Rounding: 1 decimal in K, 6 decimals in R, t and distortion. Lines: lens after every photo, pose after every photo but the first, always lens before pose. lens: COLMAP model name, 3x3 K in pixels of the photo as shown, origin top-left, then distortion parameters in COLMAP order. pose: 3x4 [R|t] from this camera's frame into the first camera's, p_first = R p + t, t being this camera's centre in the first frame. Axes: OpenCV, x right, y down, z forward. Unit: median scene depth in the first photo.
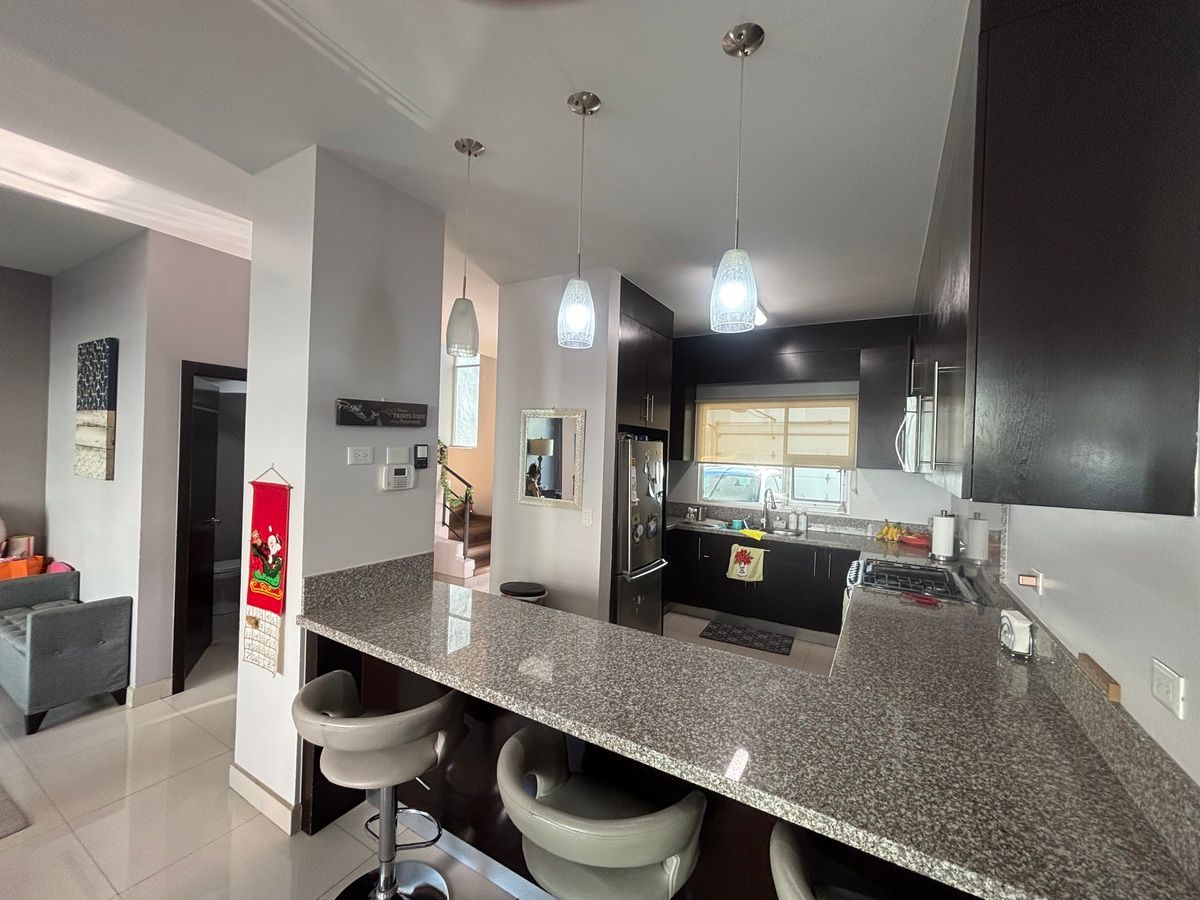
lens RADIAL K [[482.8, 0, 598.3], [0, 482.8, 445.6], [0, 0, 1]] dist [0.003414, -0.000893]
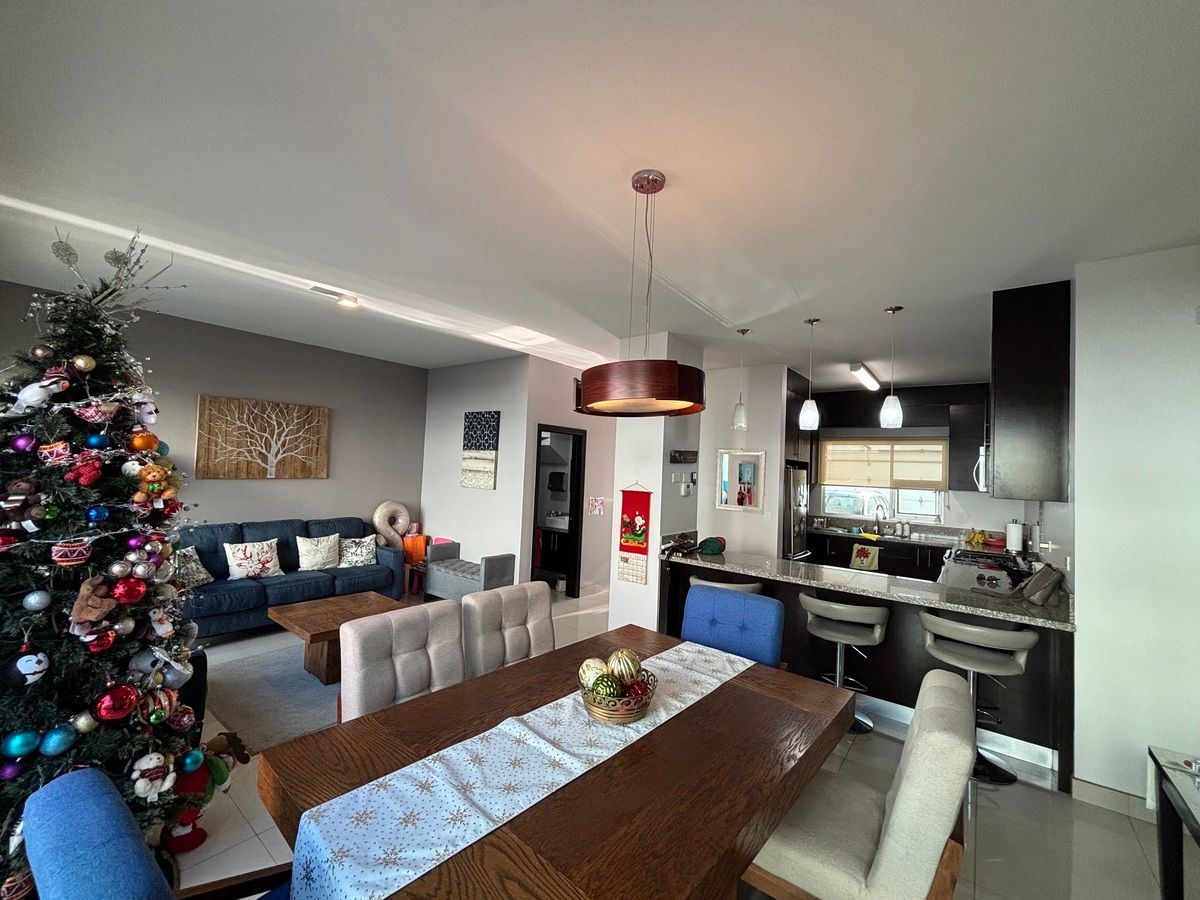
lens RADIAL K [[482.8, 0, 602.2], [0, 482.8, 444.2], [0, 0, 1]] dist [0.003414, -0.000893]
pose [[0.991396, 0.001706, -0.130889, -0.343268], [-0.008317, 0.998716, -0.049980, -0.009564], [0.130635, 0.050639, 0.990136, -0.650168]]
